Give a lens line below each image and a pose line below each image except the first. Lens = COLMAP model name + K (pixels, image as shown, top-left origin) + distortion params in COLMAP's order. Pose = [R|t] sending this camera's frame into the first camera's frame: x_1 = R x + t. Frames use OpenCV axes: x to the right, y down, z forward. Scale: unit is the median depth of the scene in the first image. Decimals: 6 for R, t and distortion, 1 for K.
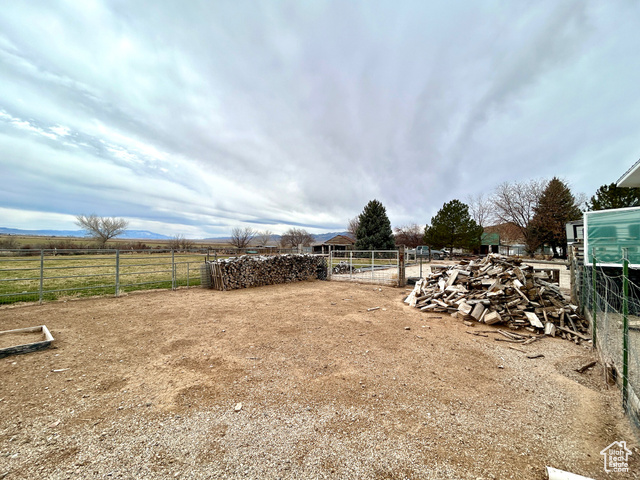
lens RADIAL K [[264.7, 0, 316.0], [0, 264.7, 234.4], [0, 0, 1]] dist [0.000334, -0.000047]
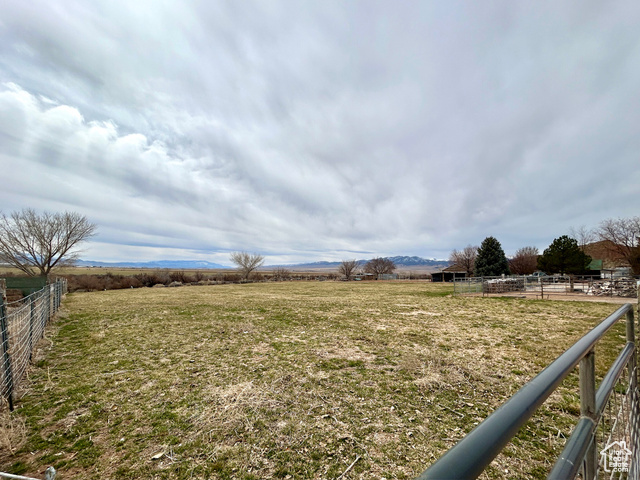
lens RADIAL K [[271.8, 0, 331.2], [0, 271.8, 255.1], [0, 0, 1]] dist [0.004185, 0.000749]
pose [[0.987408, -0.028198, -0.155661, -1.030597], [0.025036, 0.999439, -0.022241, -0.098146], [0.156201, 0.018064, 0.987560, -1.266924]]
